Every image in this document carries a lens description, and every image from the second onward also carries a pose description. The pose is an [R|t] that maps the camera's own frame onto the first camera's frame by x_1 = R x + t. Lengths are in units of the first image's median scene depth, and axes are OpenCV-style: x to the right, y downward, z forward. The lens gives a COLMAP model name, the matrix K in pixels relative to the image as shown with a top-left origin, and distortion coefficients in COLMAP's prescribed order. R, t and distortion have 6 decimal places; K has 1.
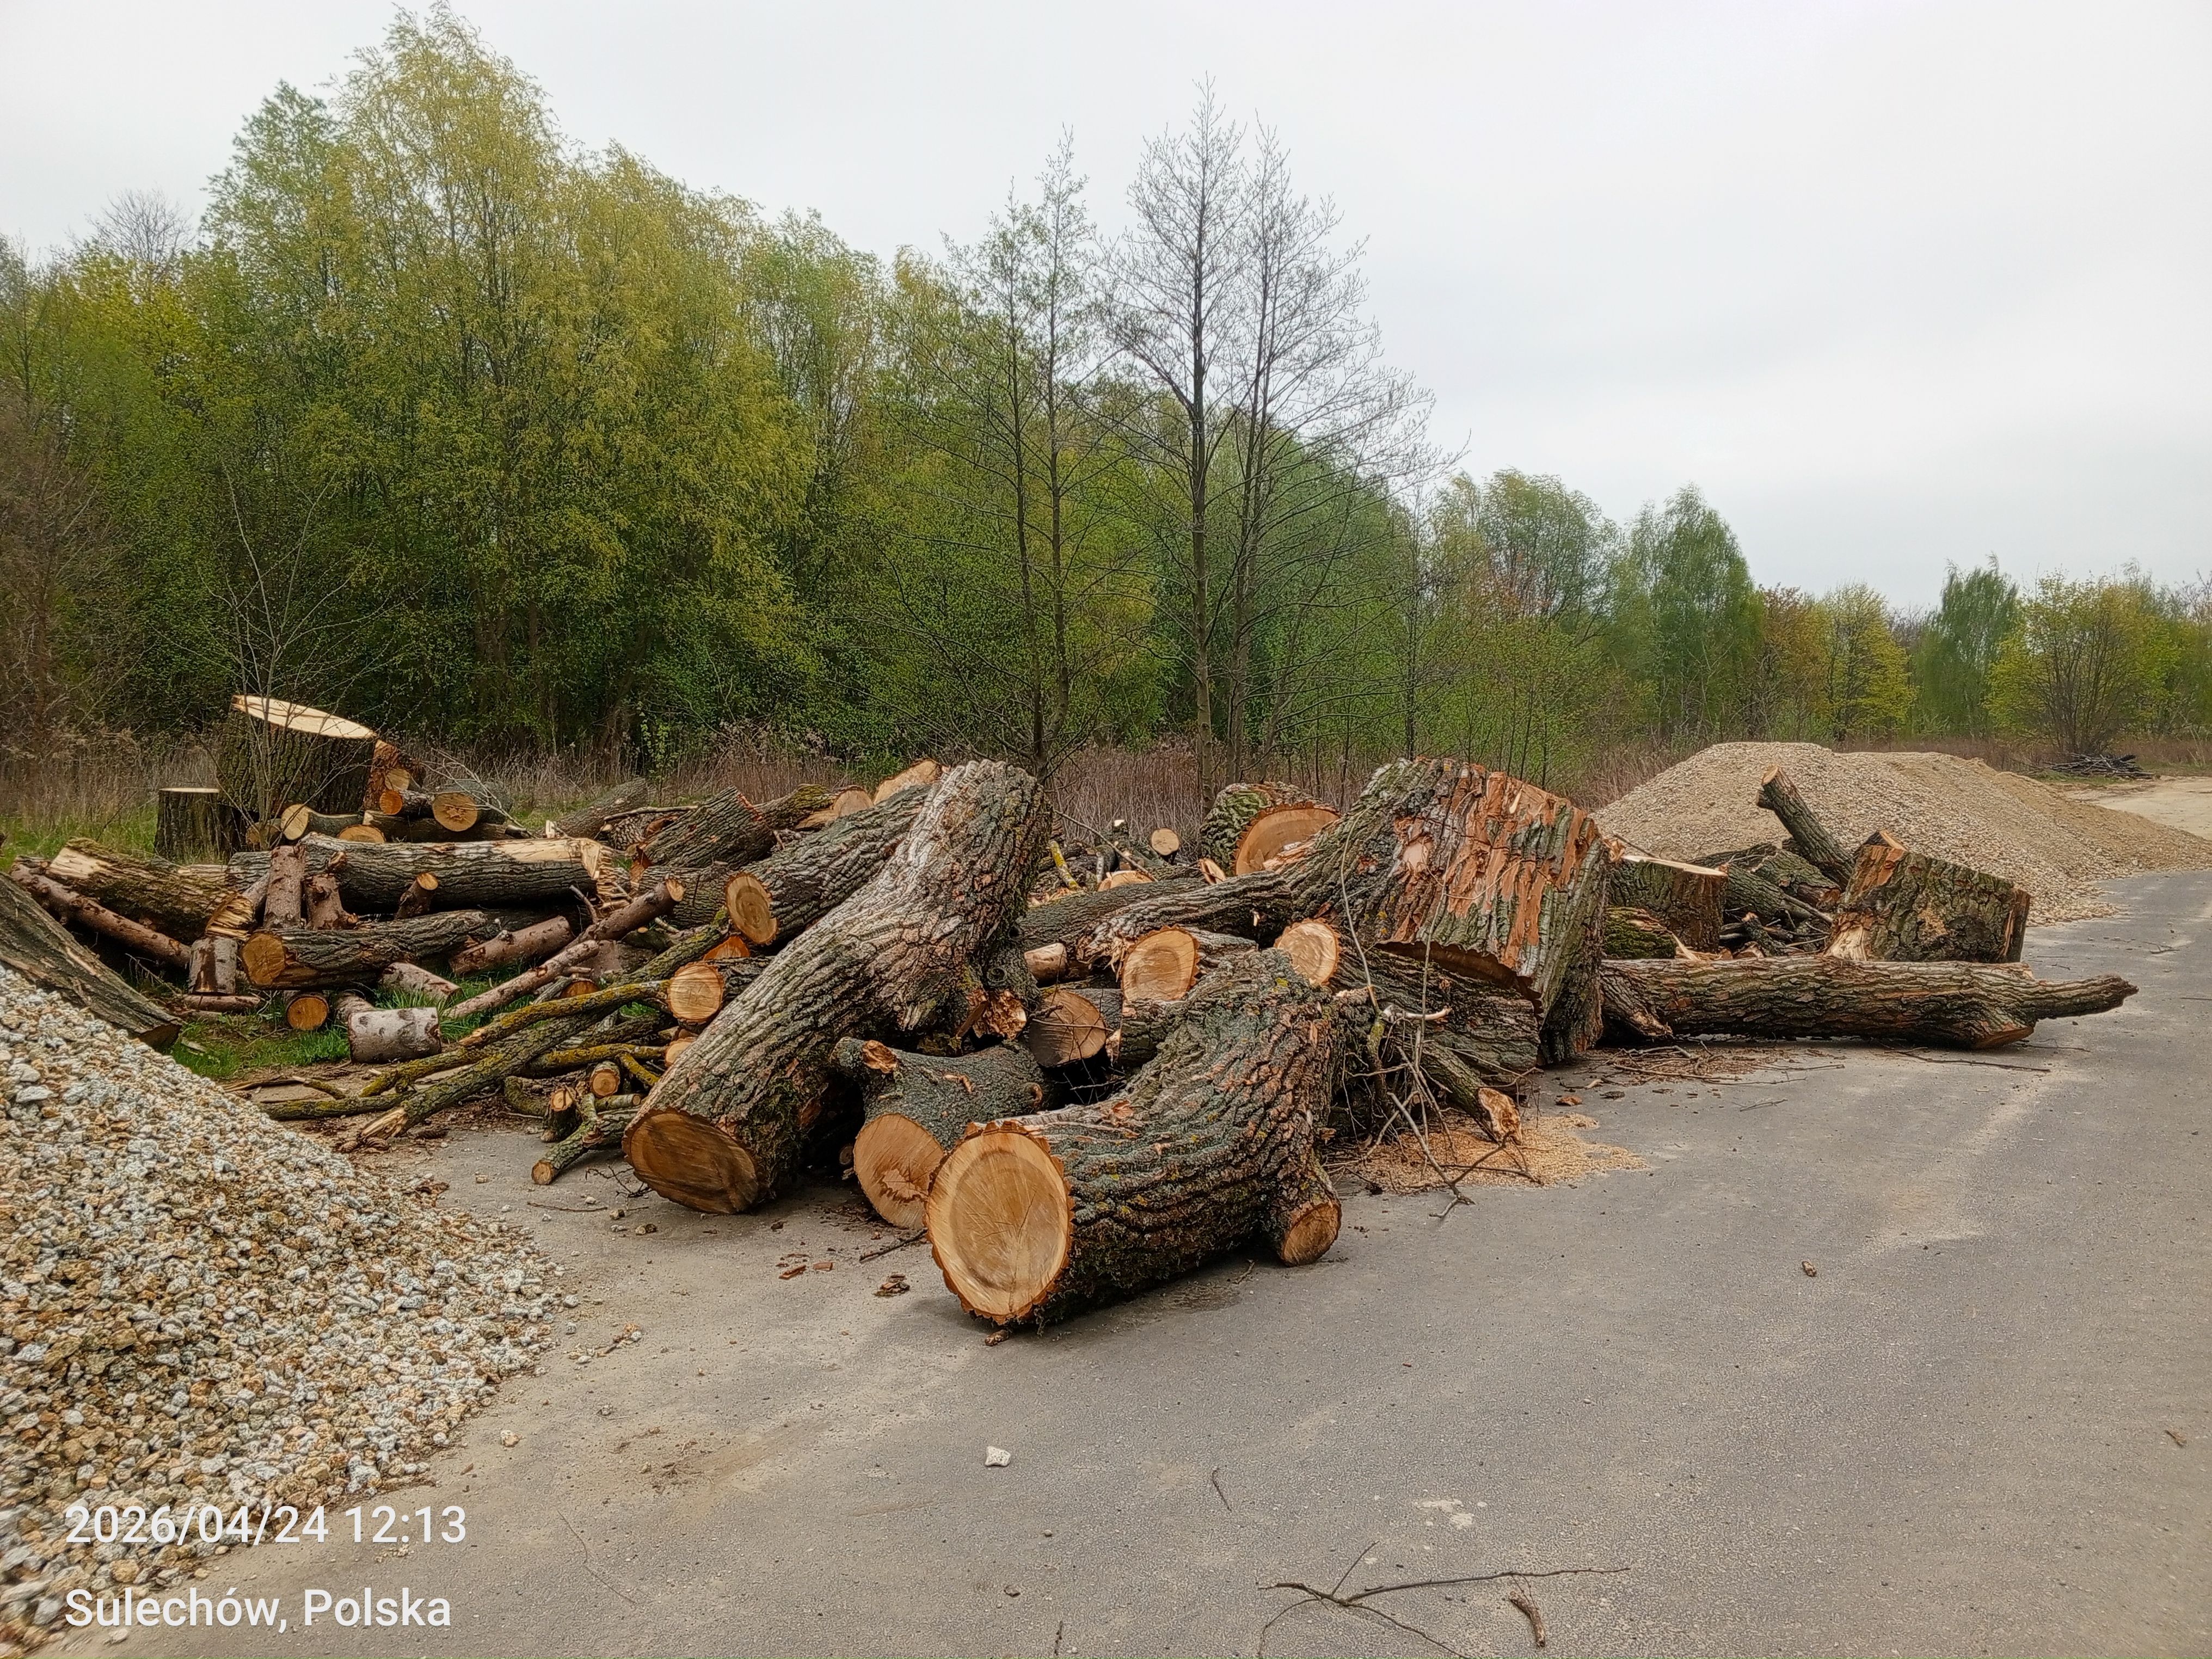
lens RADIAL K [[1548.7, 0, 1106.0], [0, 1548.7, 738.0], [0, 0, 1]] dist [0.054195, -0.000531]
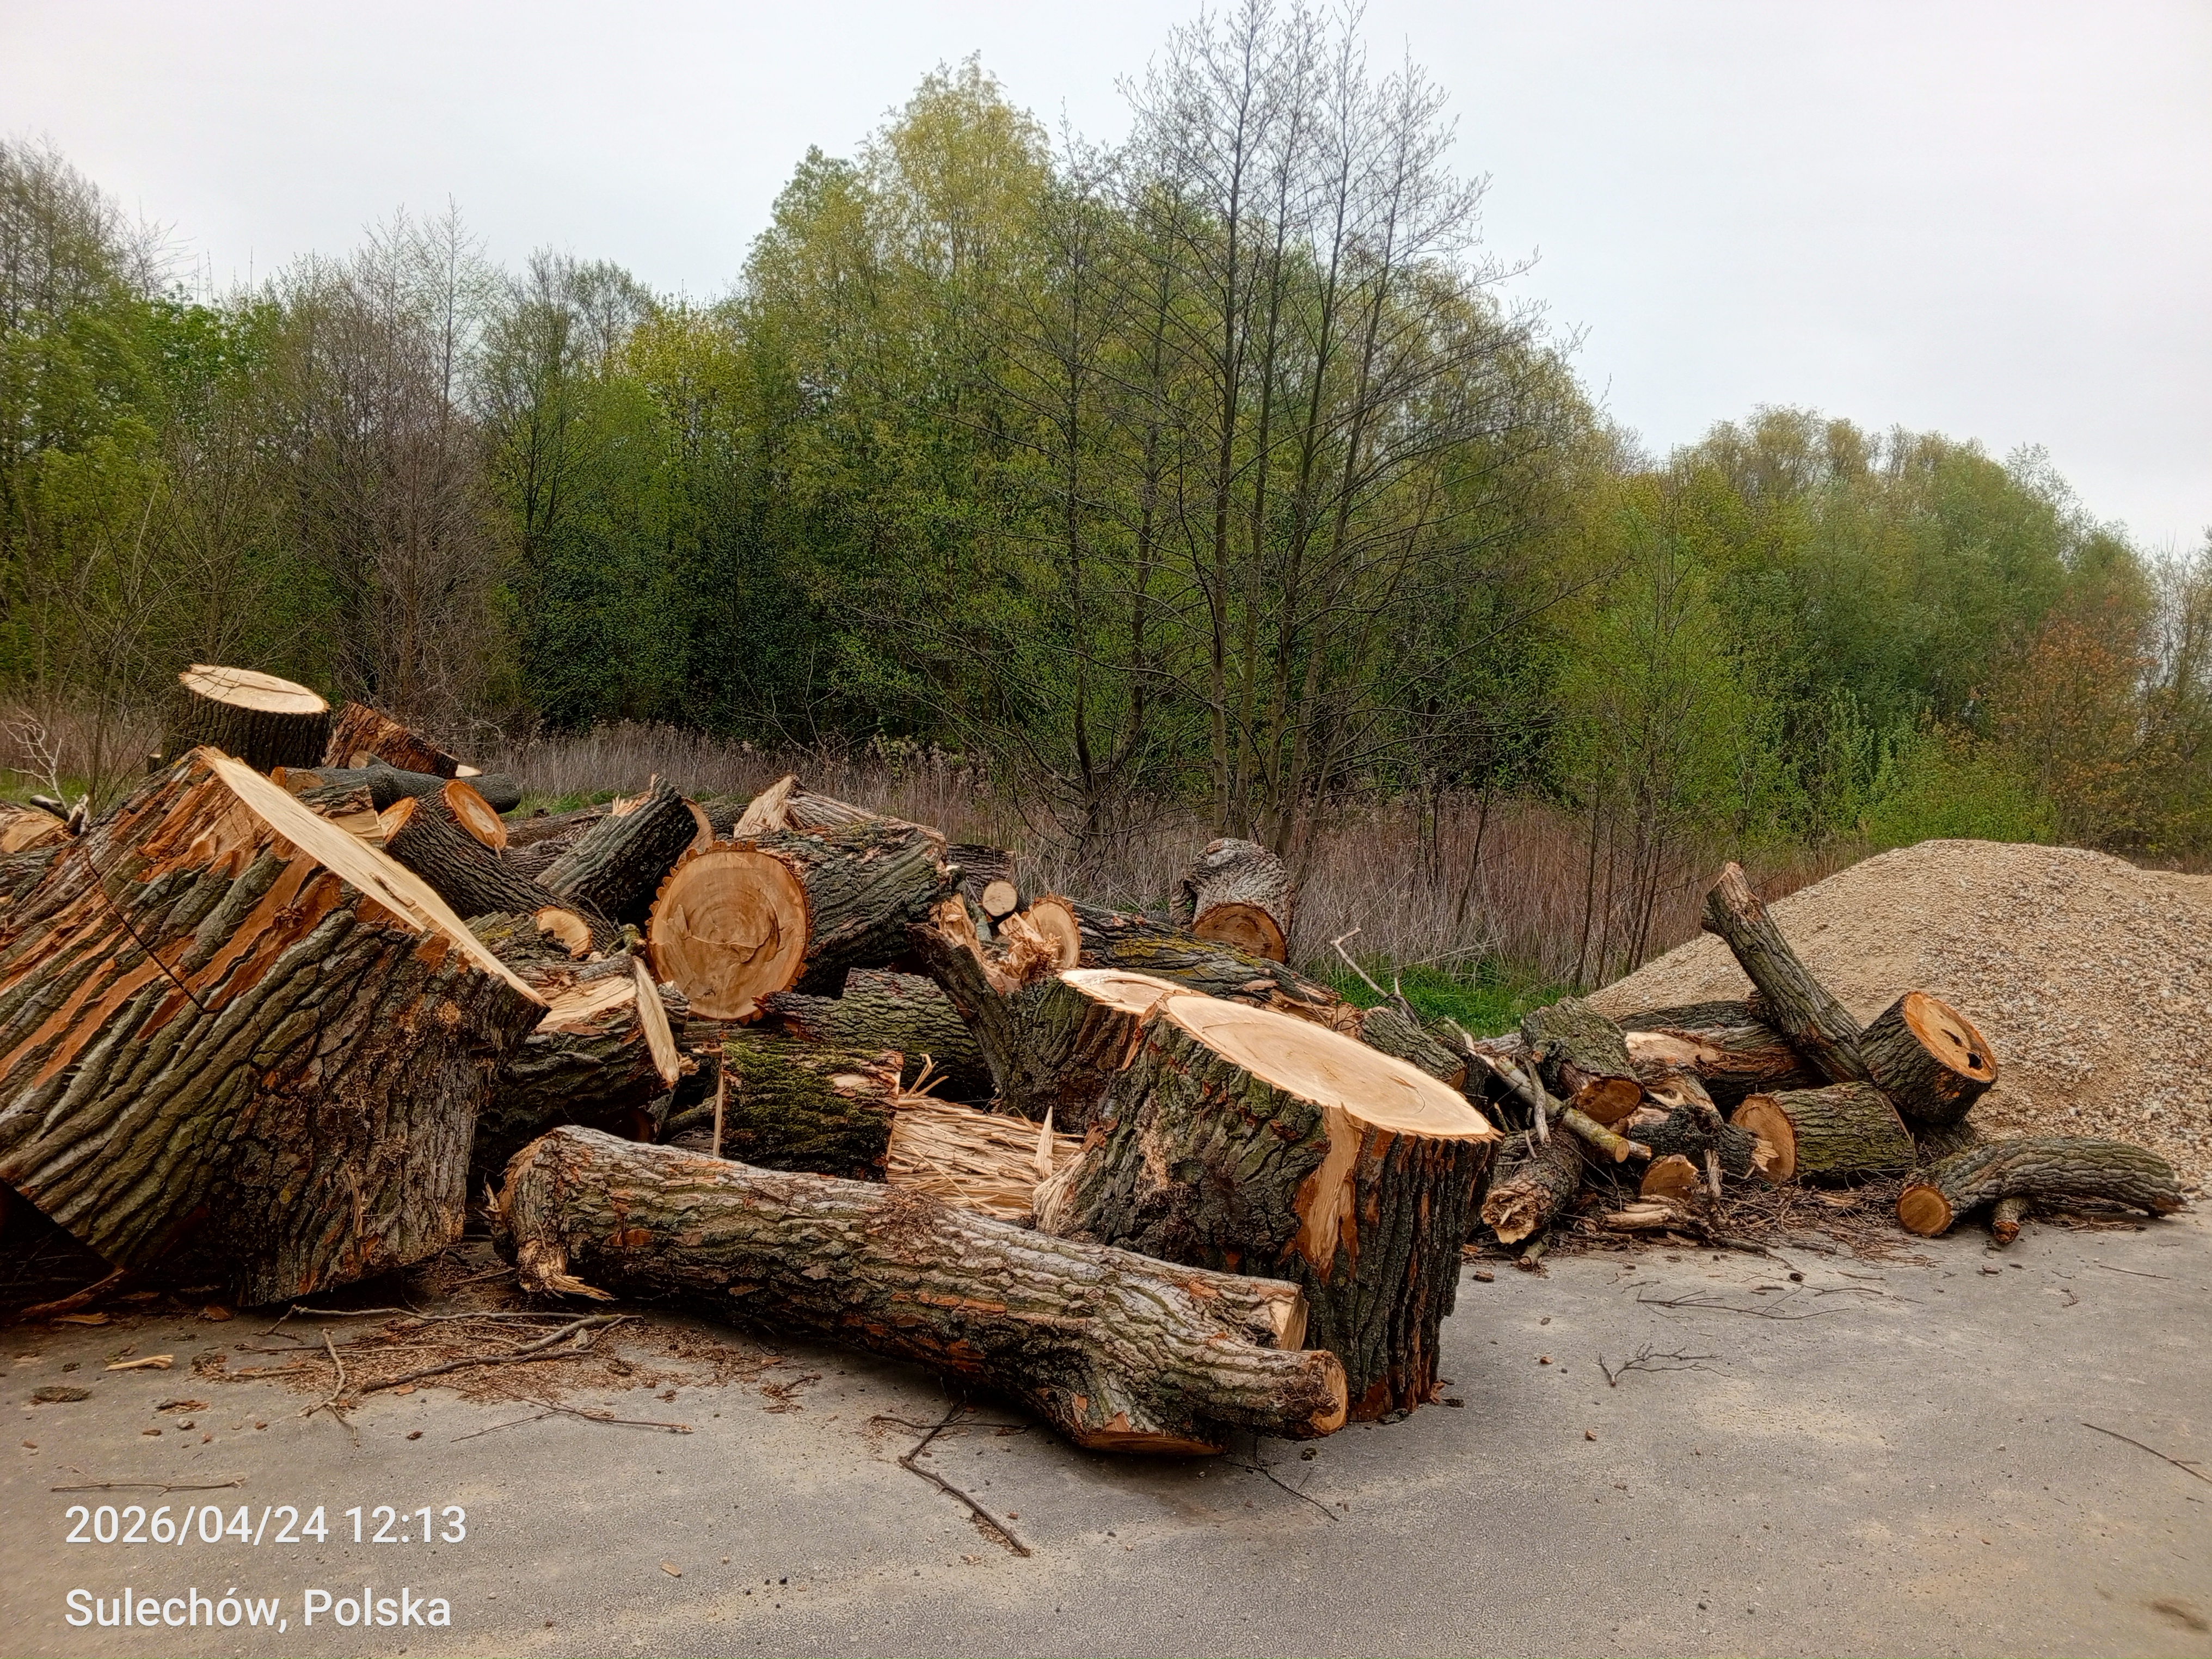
lens RADIAL K [[1548.7, 0, 1106.0], [0, 1548.7, 738.0], [0, 0, 1]] dist [0.054195, -0.000531]
pose [[0.910355, 0.061834, -0.409183, 0.700797], [-0.074748, 0.997080, -0.015626, -0.003649], [0.407022, 0.044811, 0.912319, 0.554349]]
